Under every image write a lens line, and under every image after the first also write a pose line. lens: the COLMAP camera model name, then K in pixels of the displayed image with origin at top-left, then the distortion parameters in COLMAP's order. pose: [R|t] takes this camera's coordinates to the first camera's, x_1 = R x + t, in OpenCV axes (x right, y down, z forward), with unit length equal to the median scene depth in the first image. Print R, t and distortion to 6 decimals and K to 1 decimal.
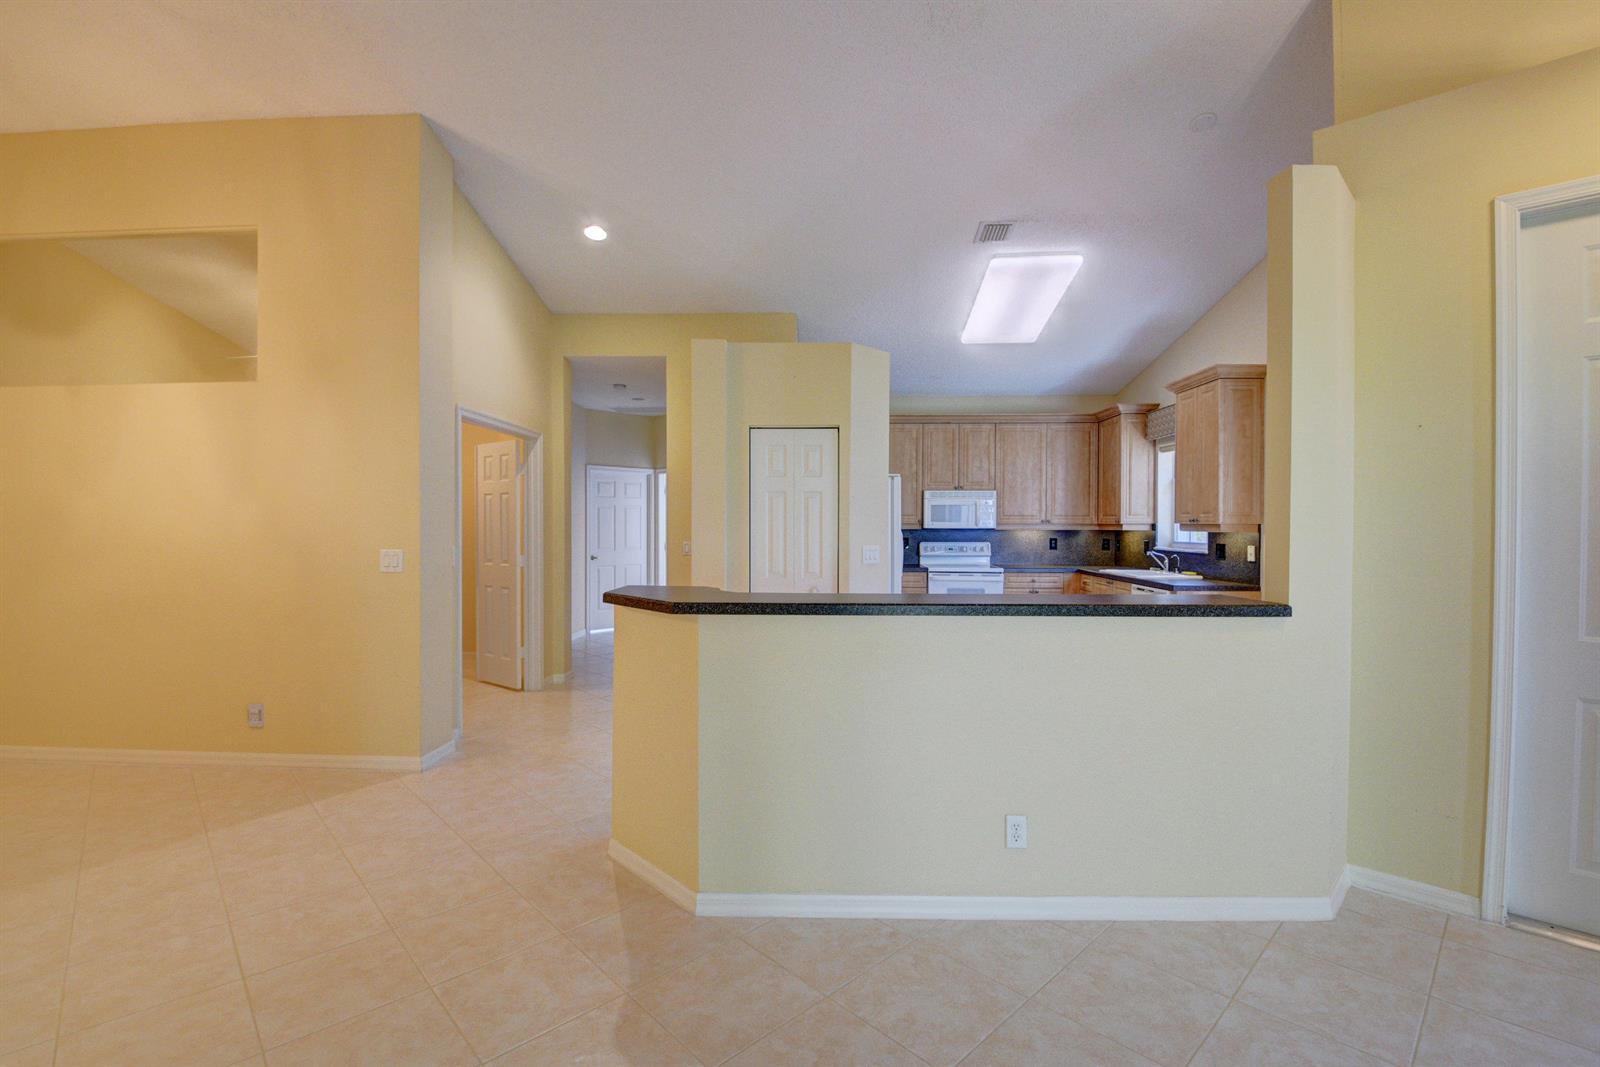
lens RADIAL K [[736.9, 0, 800.0], [0, 736.9, 533.5], [0, 0, 1]] dist [-0.013036, -0.000101]
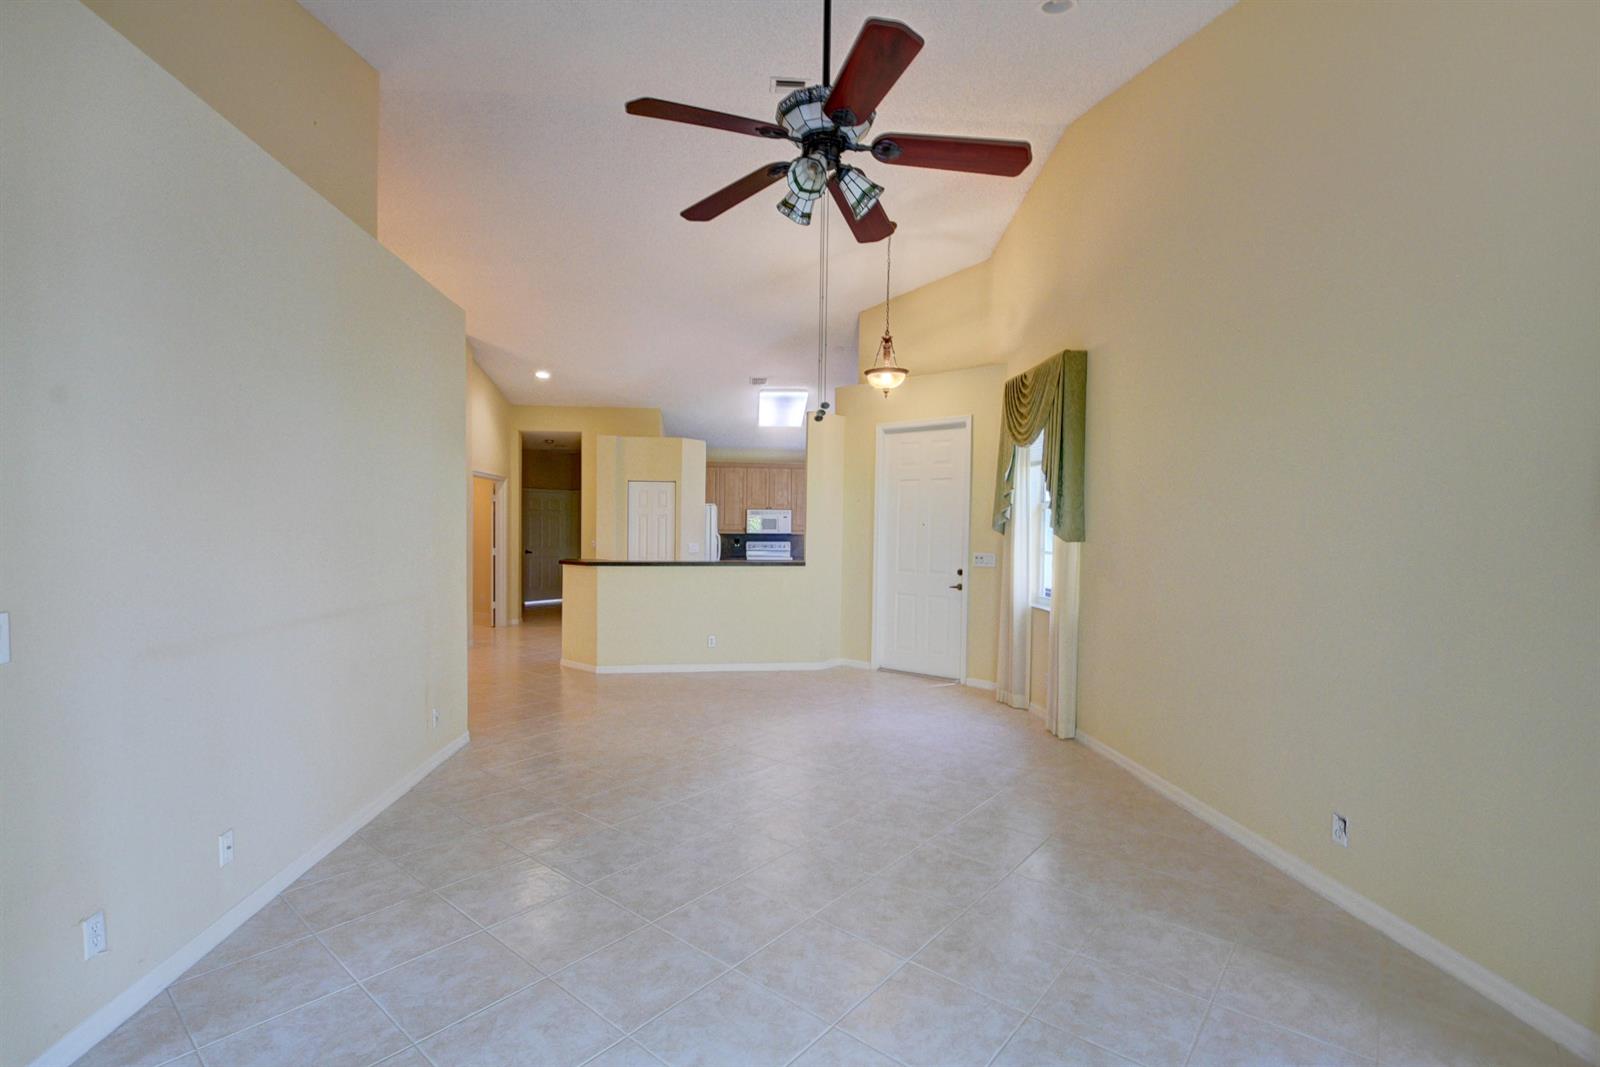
lens RADIAL K [[716.1, 0, 800.0], [0, 716.1, 533.5], [0, 0, 1]] dist [0.038835, -0.000010]
pose [[0.992469, 0.005880, 0.122358, 0.124362], [-0.005617, 0.999981, -0.002497, -0.003726], [-0.122370, 0.001791, 0.992483, -0.770883]]
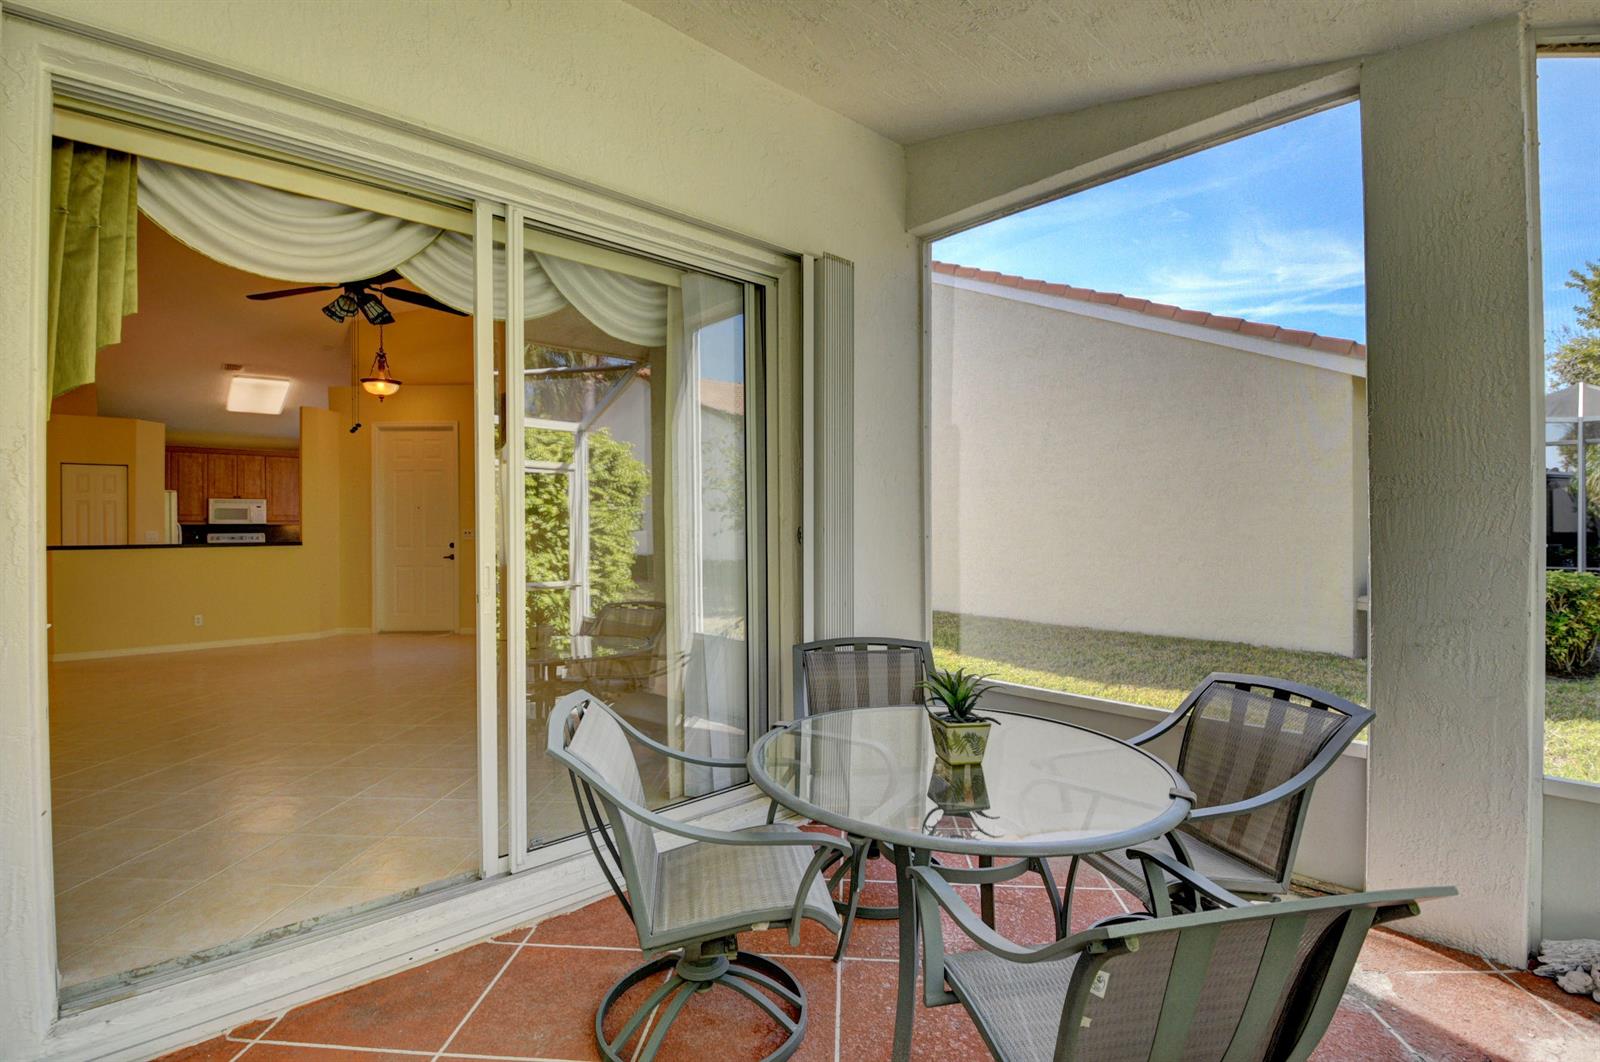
lens RADIAL K [[721.2, 0, 801.3], [0, 721.2, 547.6], [0, 0, 1]] dist [0.000709, -0.023080]
pose [[0.709774, -0.024463, 0.704005, 0.000452], [0.013586, 0.999686, 0.021039, 0.036733], [-0.704299, -0.005368, 0.709884, -1.179527]]
